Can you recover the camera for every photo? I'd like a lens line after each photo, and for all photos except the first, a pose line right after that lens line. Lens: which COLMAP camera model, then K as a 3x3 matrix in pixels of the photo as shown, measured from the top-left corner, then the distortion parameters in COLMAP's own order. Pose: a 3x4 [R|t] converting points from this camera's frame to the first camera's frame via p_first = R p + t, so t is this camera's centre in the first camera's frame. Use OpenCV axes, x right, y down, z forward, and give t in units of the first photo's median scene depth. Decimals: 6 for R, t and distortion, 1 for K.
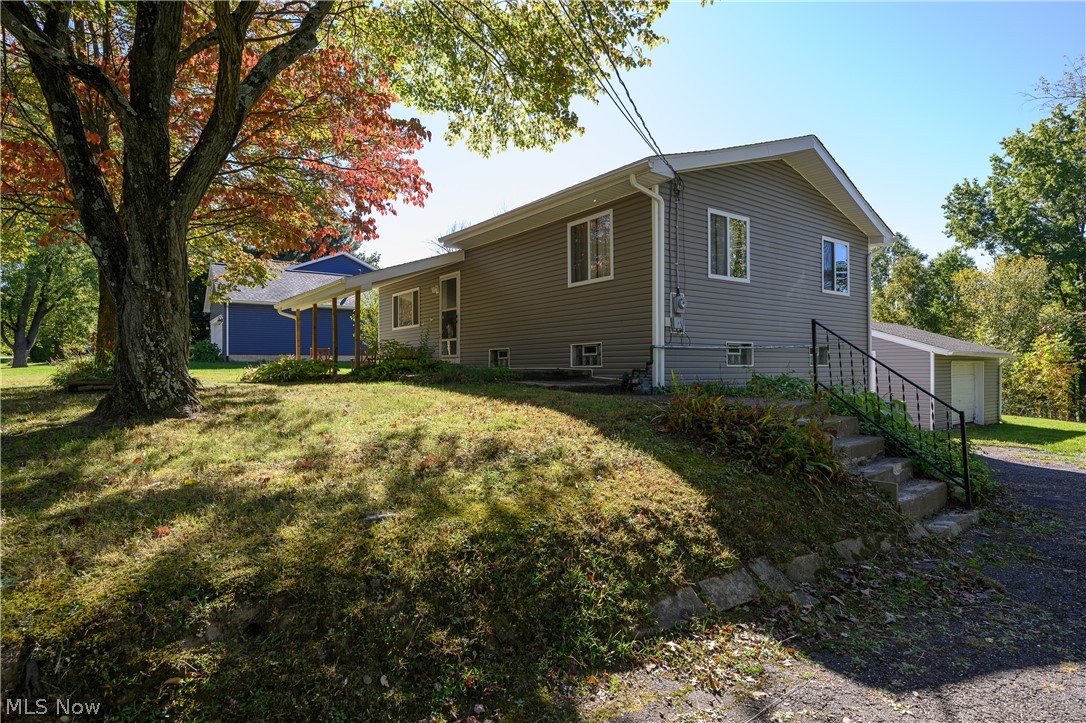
lens RADIAL K [[593.1, 0, 552.4], [0, 593.1, 385.6], [0, 0, 1]] dist [-0.007352, -0.005679]
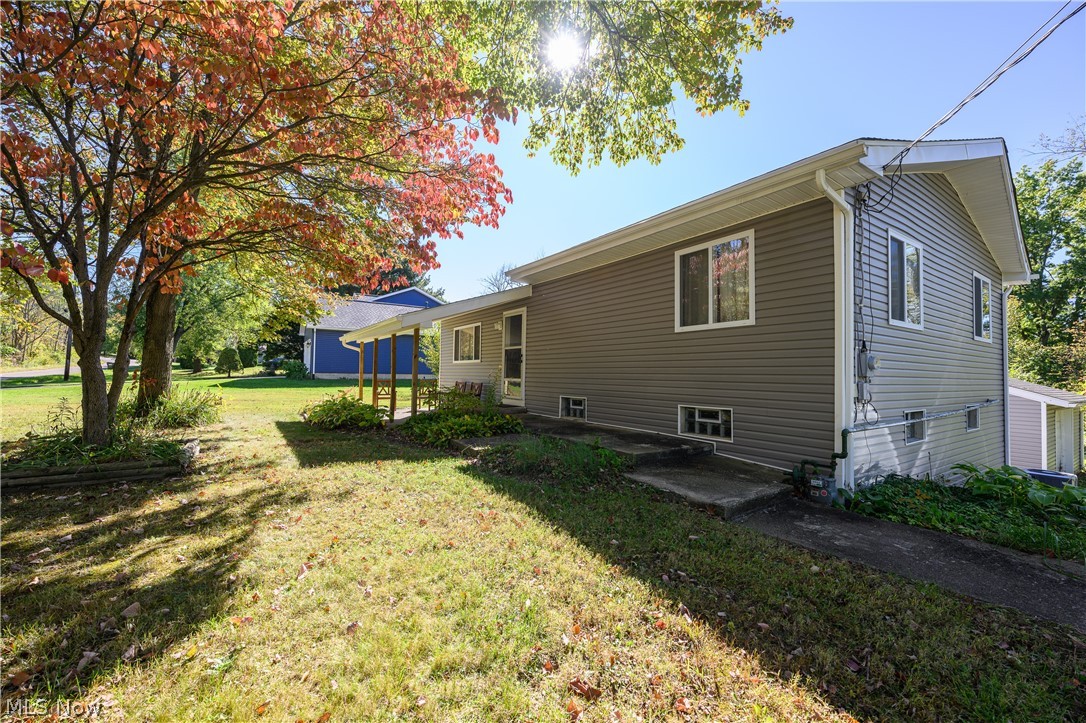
lens RADIAL K [[434.8, 0, 541.2], [0, 434.8, 360.9], [0, 0, 1]] dist [-0.003814, 0.000527]
pose [[0.997860, 0.019466, -0.062421, -0.115751], [-0.023108, 0.998040, -0.058164, -0.091208], [0.061167, 0.059482, 0.996354, 0.424910]]
